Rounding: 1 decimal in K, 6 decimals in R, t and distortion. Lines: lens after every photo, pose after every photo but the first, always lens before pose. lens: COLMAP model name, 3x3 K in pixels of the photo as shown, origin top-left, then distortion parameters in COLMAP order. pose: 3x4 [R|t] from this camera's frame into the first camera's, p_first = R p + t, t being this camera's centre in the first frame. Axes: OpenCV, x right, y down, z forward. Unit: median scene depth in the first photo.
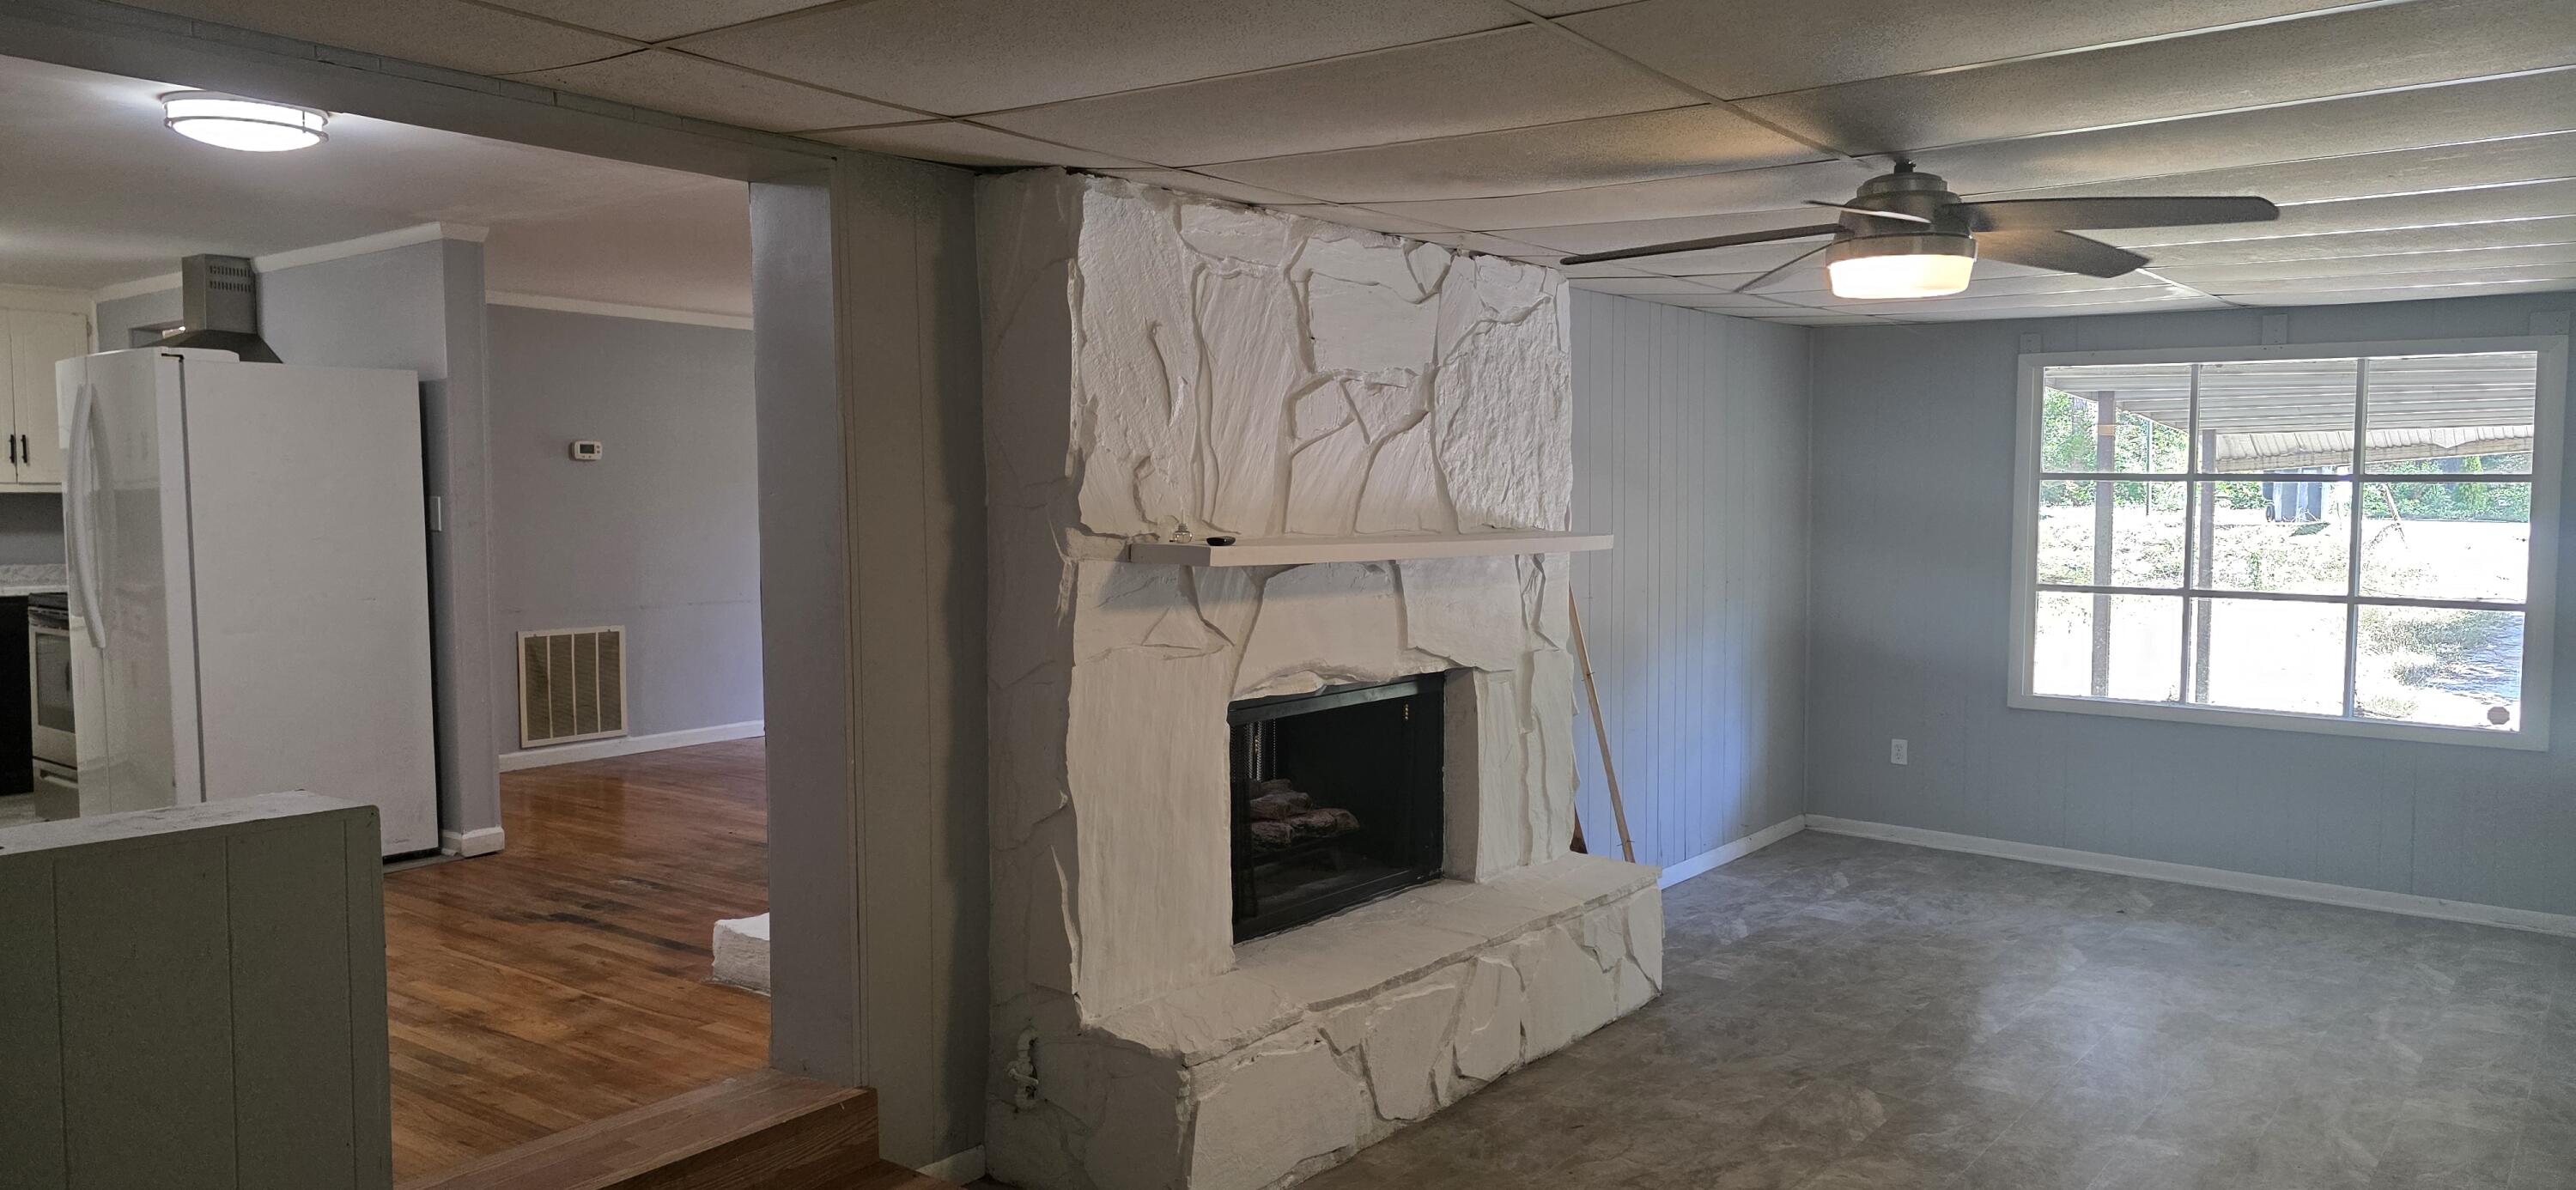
lens RADIAL K [[1745.2, 0, 1288.0], [0, 1745.2, 595.0], [0, 0, 1]] dist [0.076779, -0.051746]
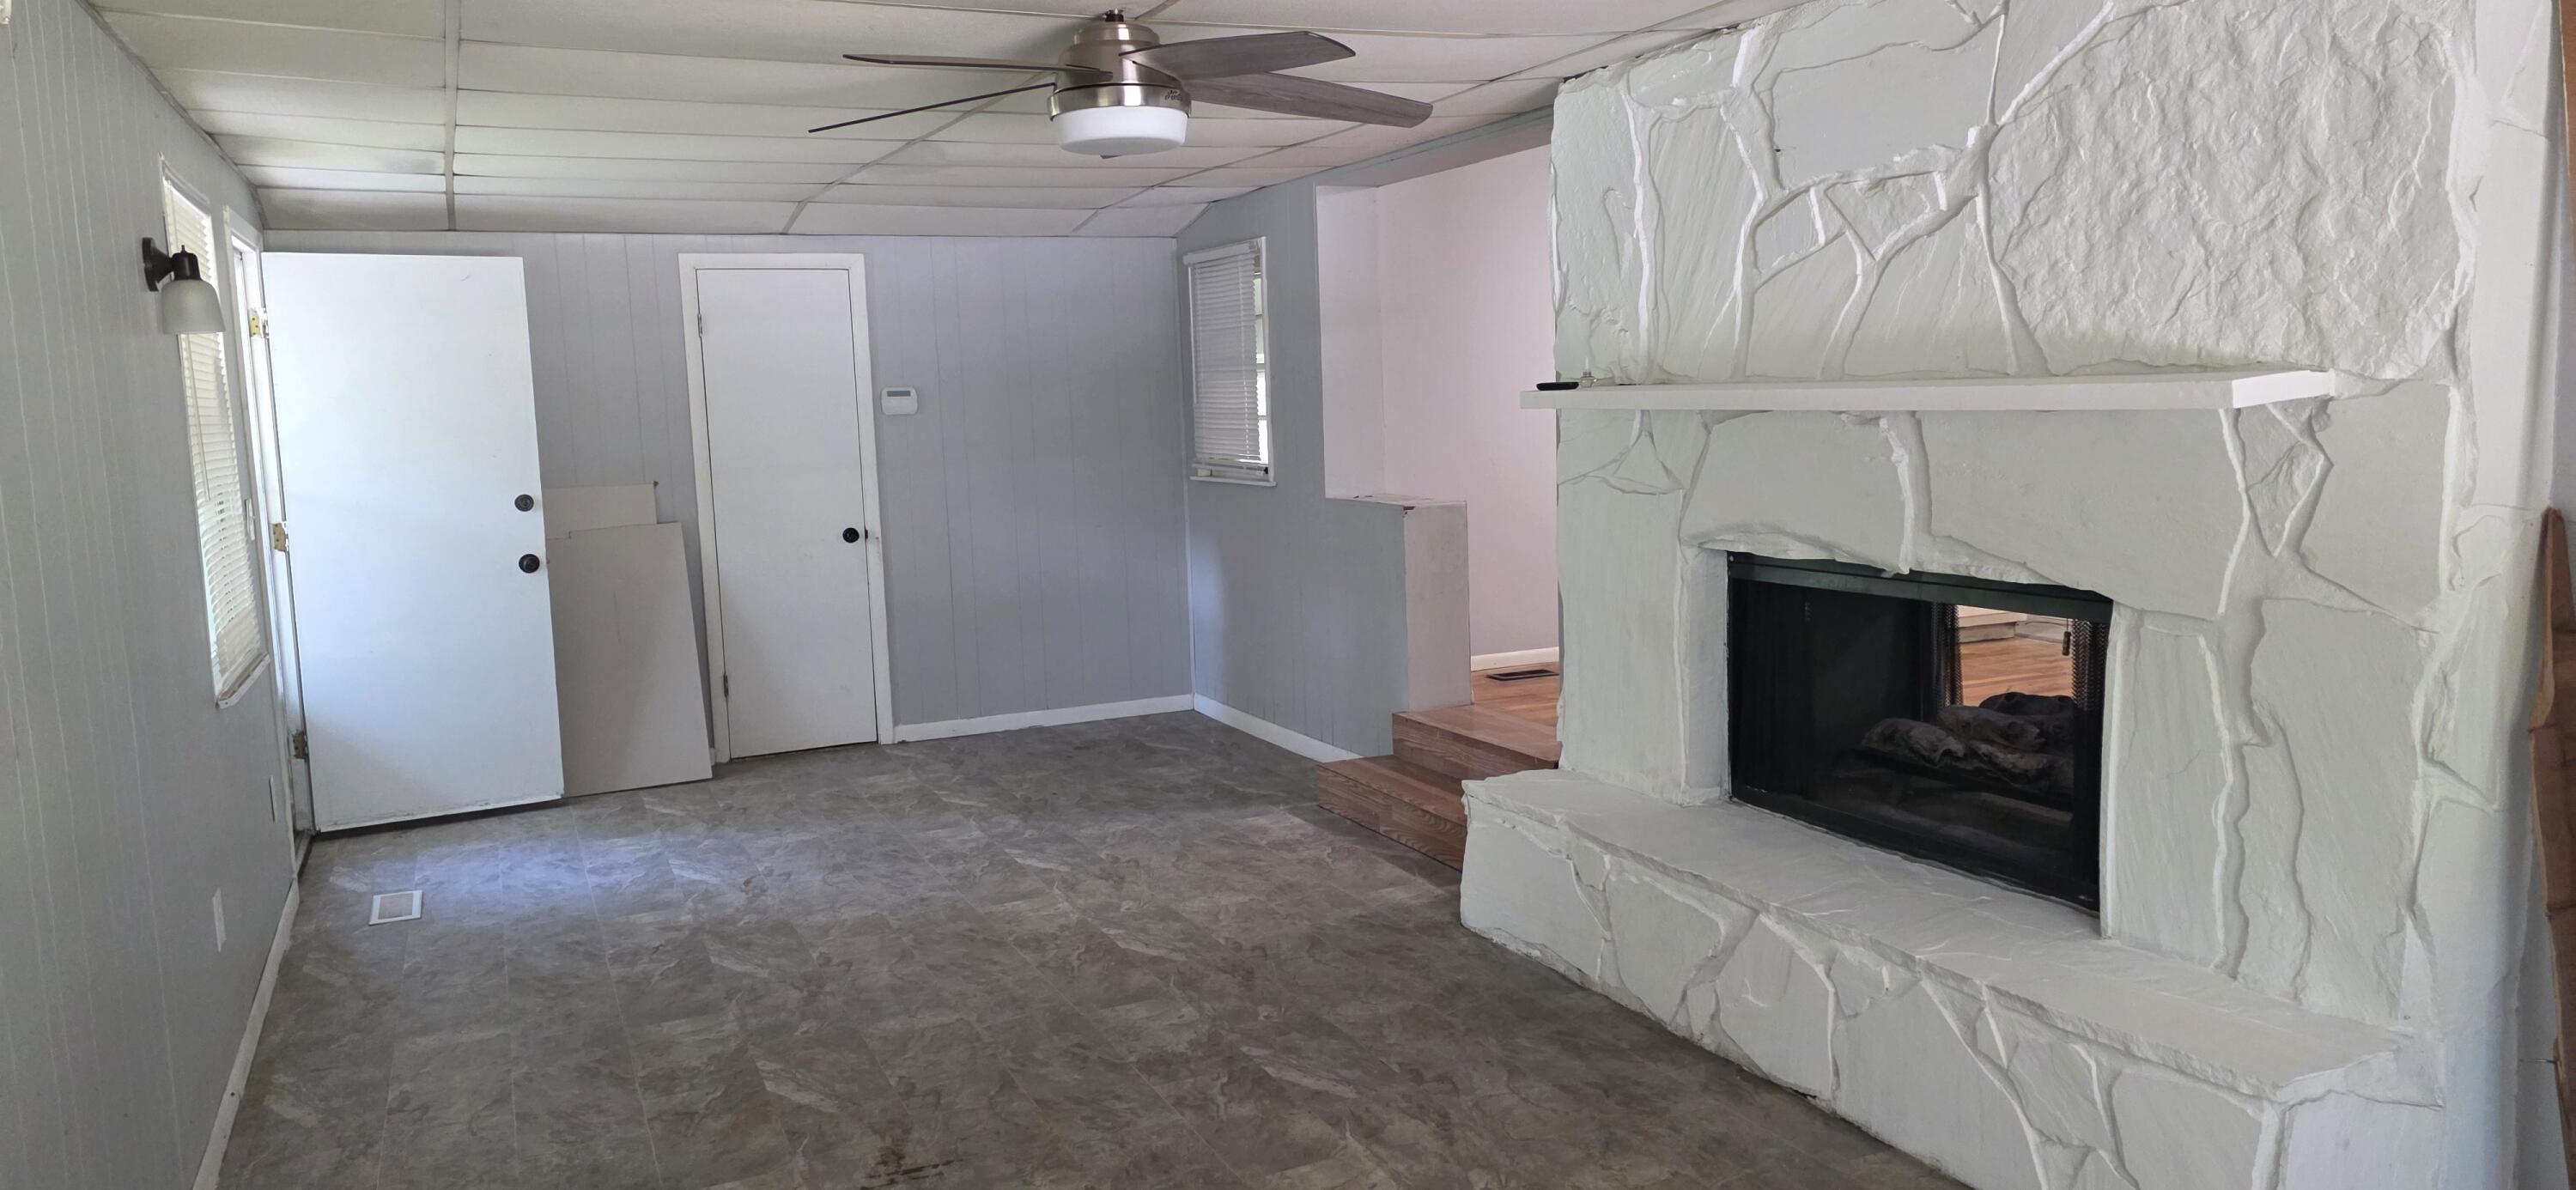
lens RADIAL K [[1745.2, 0, 1288.0], [0, 1745.2, 595.0], [0, 0, 1]] dist [0.076779, -0.051746]
pose [[-0.462288, 0.125118, -0.877858, 0.889824], [-0.014927, 0.988757, 0.148785, -0.053012], [0.886604, 0.081885, -0.455223, 1.158099]]
